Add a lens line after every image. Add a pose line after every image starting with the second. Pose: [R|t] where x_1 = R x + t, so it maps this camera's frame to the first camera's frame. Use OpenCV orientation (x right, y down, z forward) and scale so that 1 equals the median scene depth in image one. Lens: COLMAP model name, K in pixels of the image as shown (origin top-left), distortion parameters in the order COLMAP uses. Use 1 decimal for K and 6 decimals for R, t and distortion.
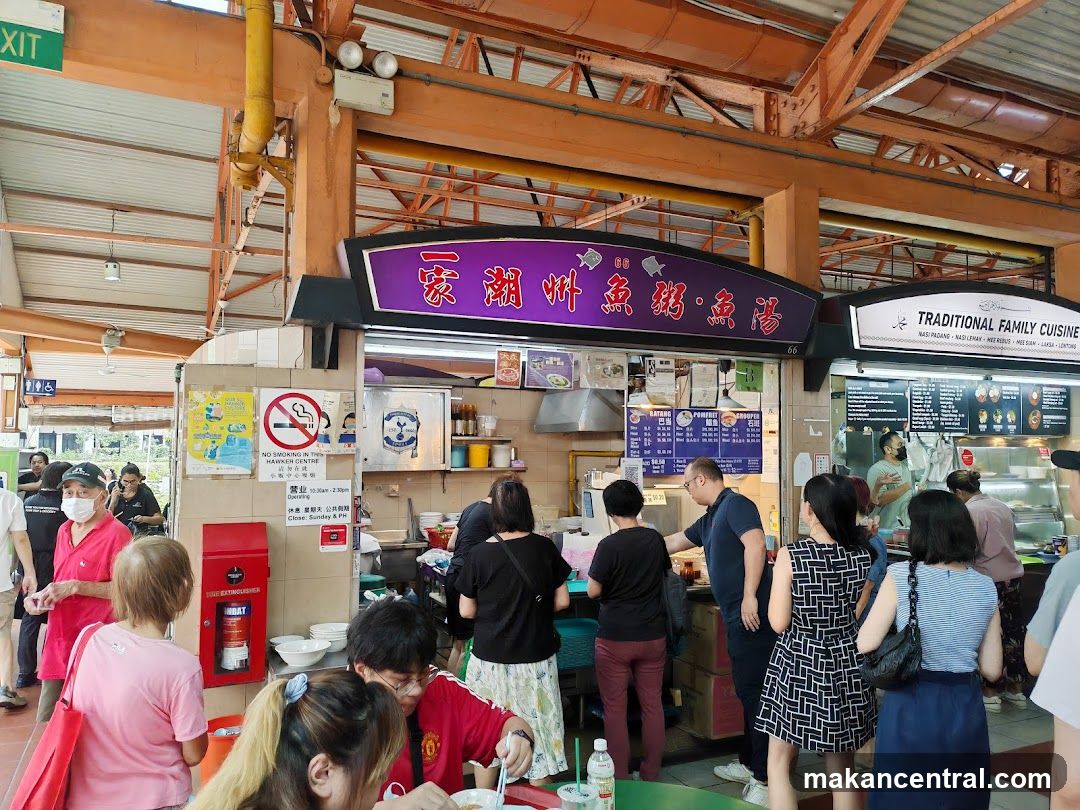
lens RADIAL K [[779.0, 0, 542.1], [0, 779.0, 431.3], [0, 0, 1]] dist [0.052076, 0.001444]
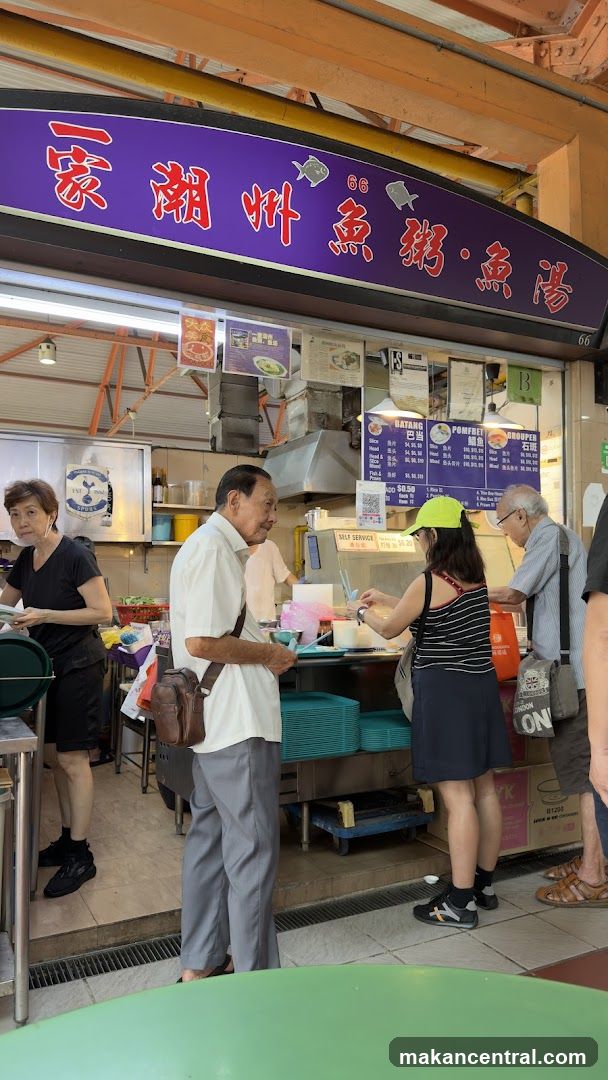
lens RADIAL K [[769.4, 0, 301.0], [0, 769.4, 562.4], [0, 0, 1]] dist [0.074806, -0.116309]
pose [[0.999412, -0.003999, 0.034050, 0.023199], [0.003747, 0.999965, 0.007457, 0.103464], [-0.034078, -0.007325, 0.999392, 0.268372]]
